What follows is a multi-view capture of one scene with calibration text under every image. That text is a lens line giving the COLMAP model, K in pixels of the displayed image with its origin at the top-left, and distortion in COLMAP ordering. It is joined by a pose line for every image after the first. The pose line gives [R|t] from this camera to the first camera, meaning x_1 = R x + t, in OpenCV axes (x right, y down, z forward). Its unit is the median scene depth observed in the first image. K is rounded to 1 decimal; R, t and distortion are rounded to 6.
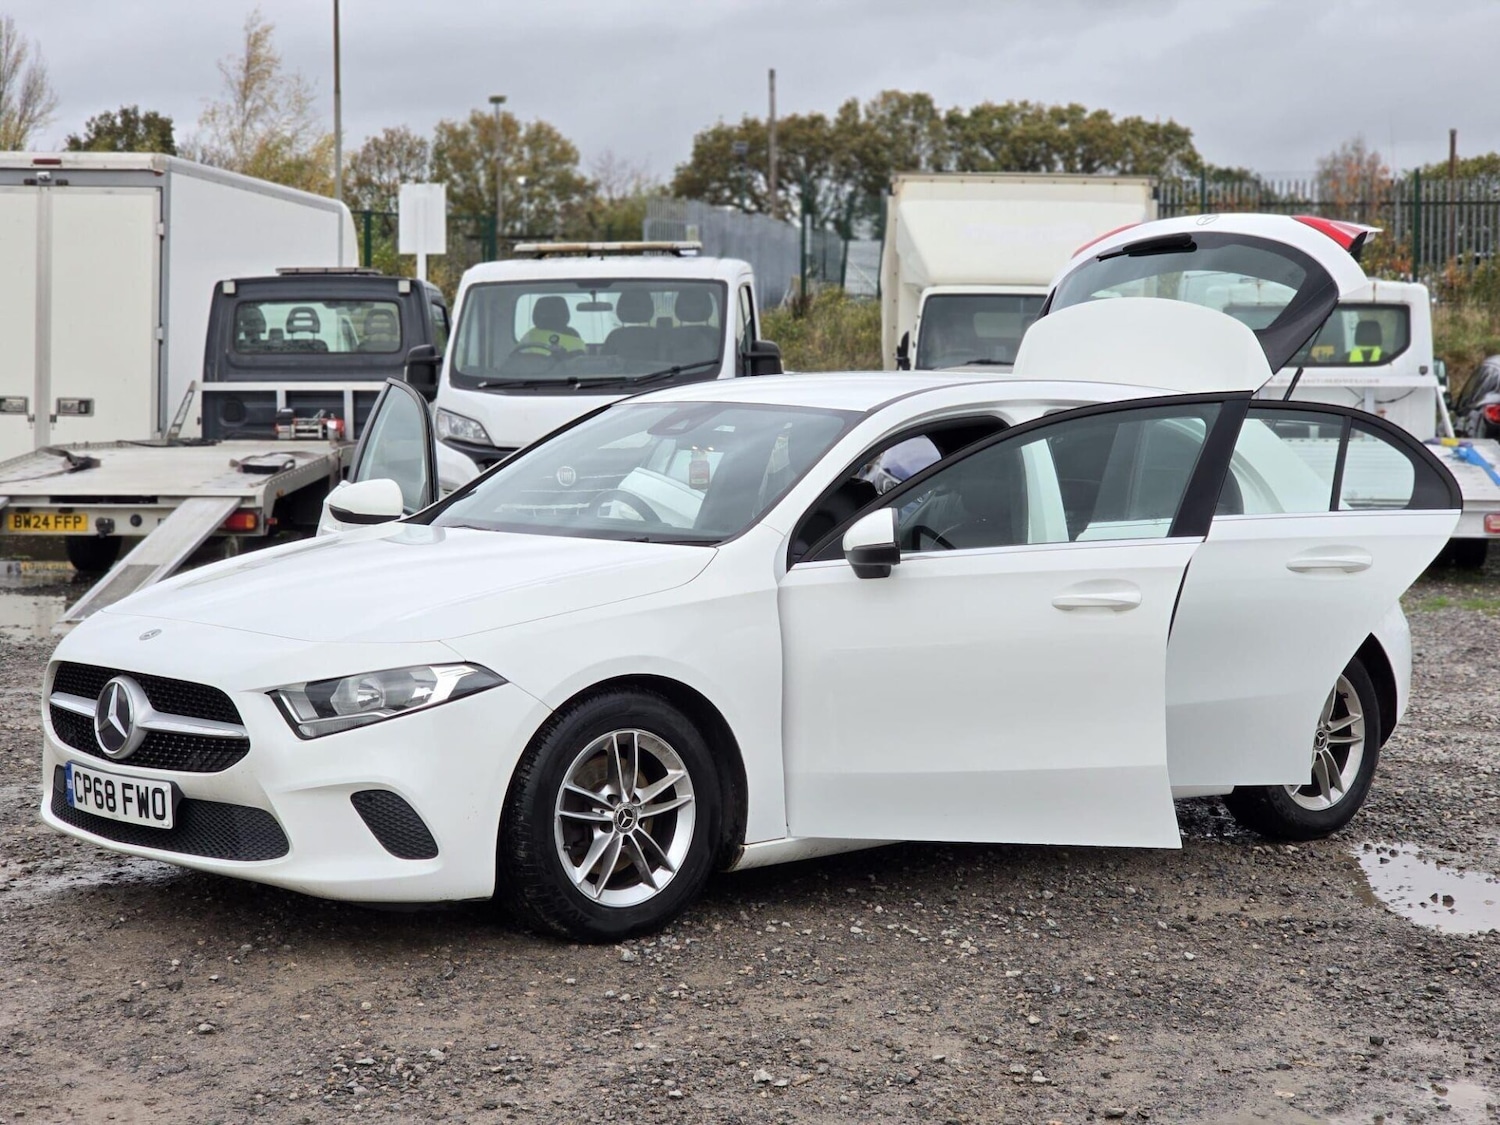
lens RADIAL K [[2718.3, 0, 769.8], [0, 2718.3, 564.9], [0, 0, 1]] dist [0.020367, -0.005559]
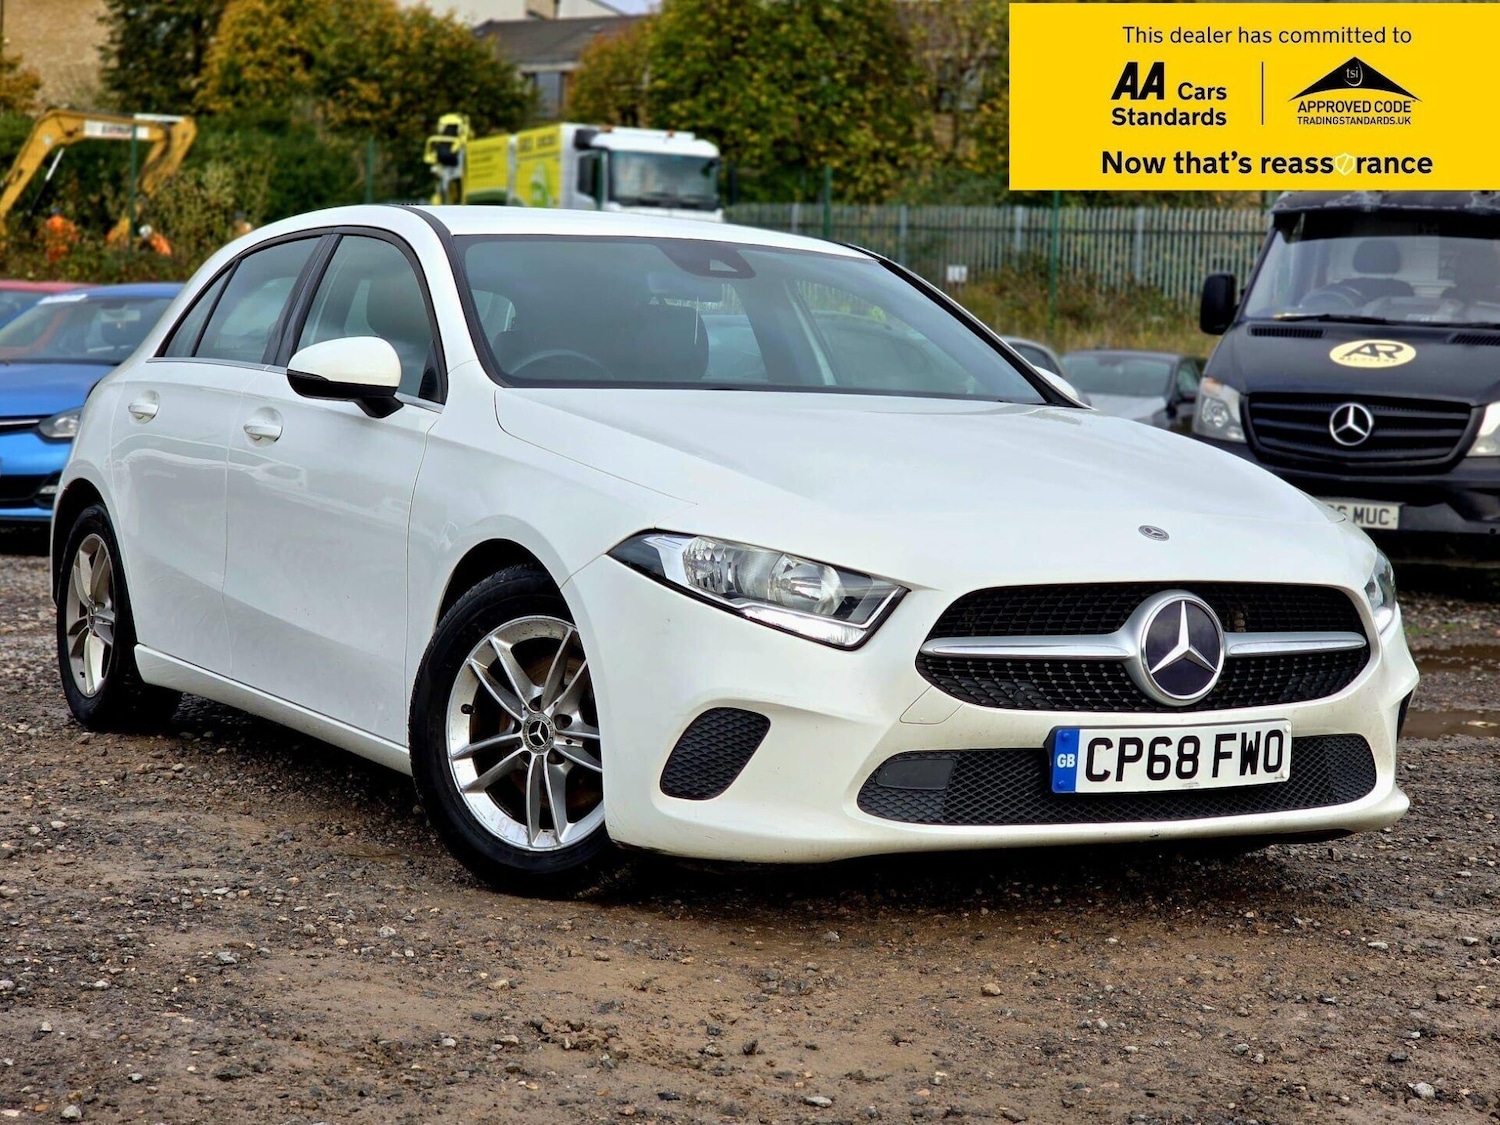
lens RADIAL K [[2806.8, 0, 866.4], [0, 2806.8, 560.7], [0, 0, 1]] dist [0.003595, -0.389318]
pose [[0.212389, -0.057620, 0.975485, -0.983681], [0.025326, 0.998249, 0.053451, -0.008740], [-0.976857, 0.013353, 0.213477, 0.927729]]
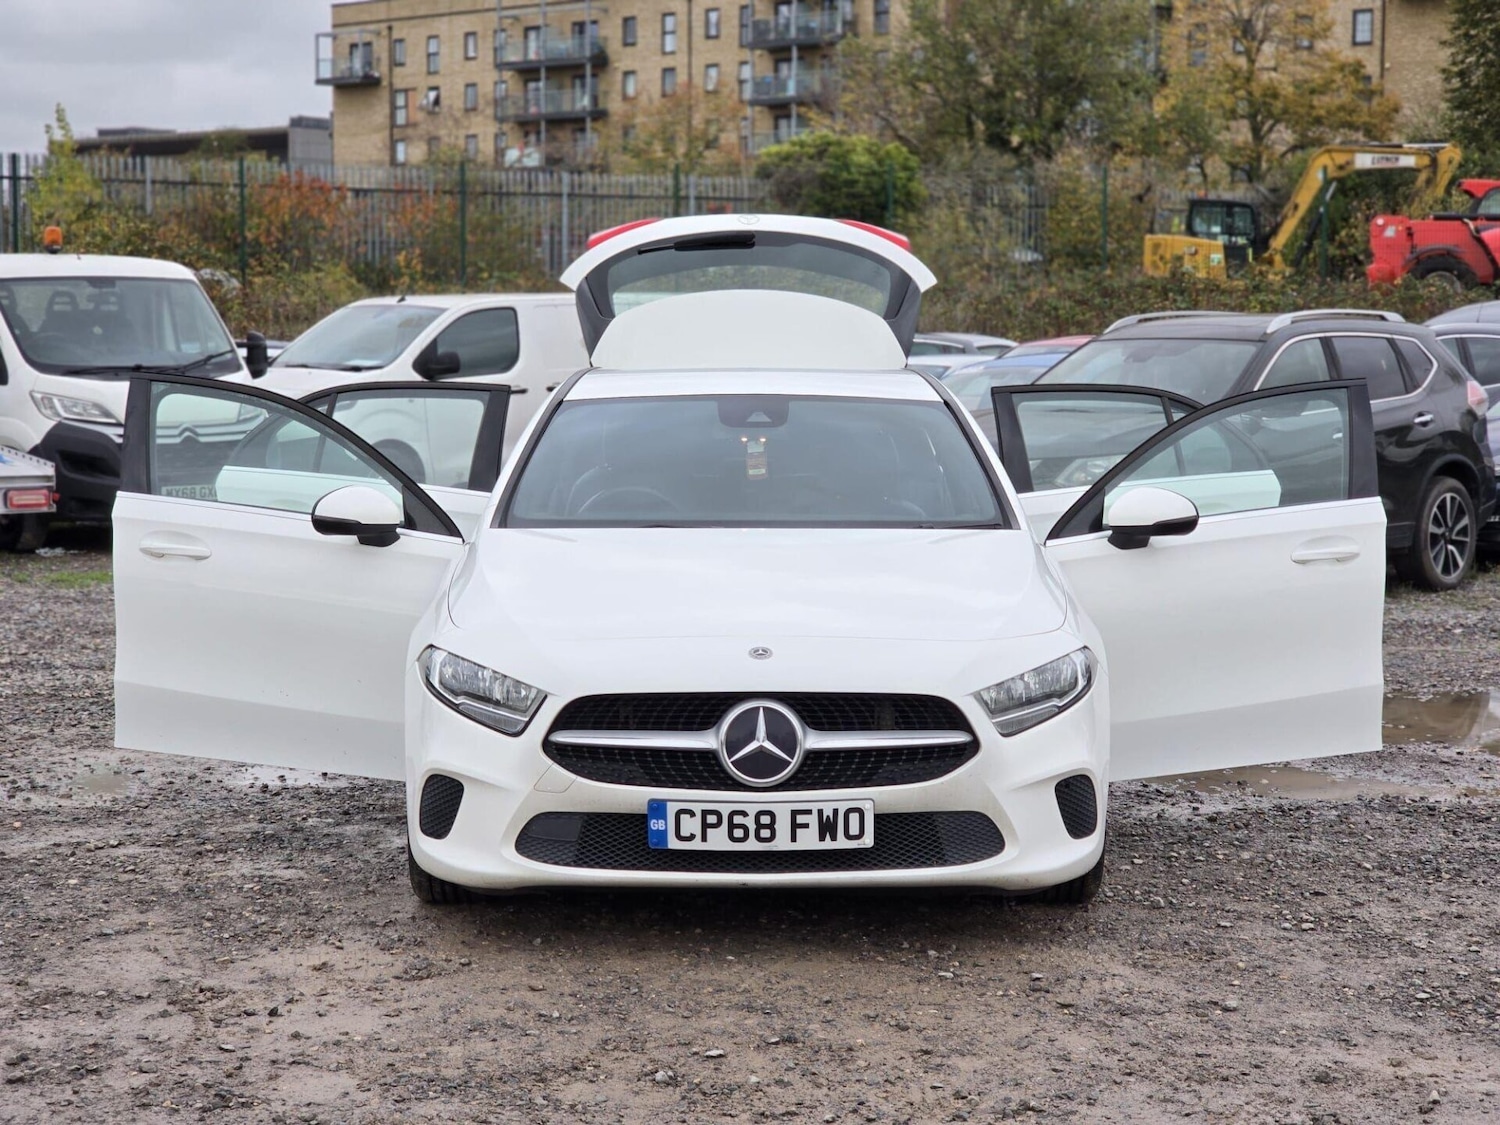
lens RADIAL K [[2833.2, 0, 747.8], [0, 2833.2, 358.7], [0, 0, 1]] dist [-0.771369, 5.799595]
pose [[0.679565, -0.005349, 0.733596, -0.946803], [0.052622, 0.997753, -0.041471, -0.035496], [-0.731726, 0.066785, 0.678319, 0.349931]]
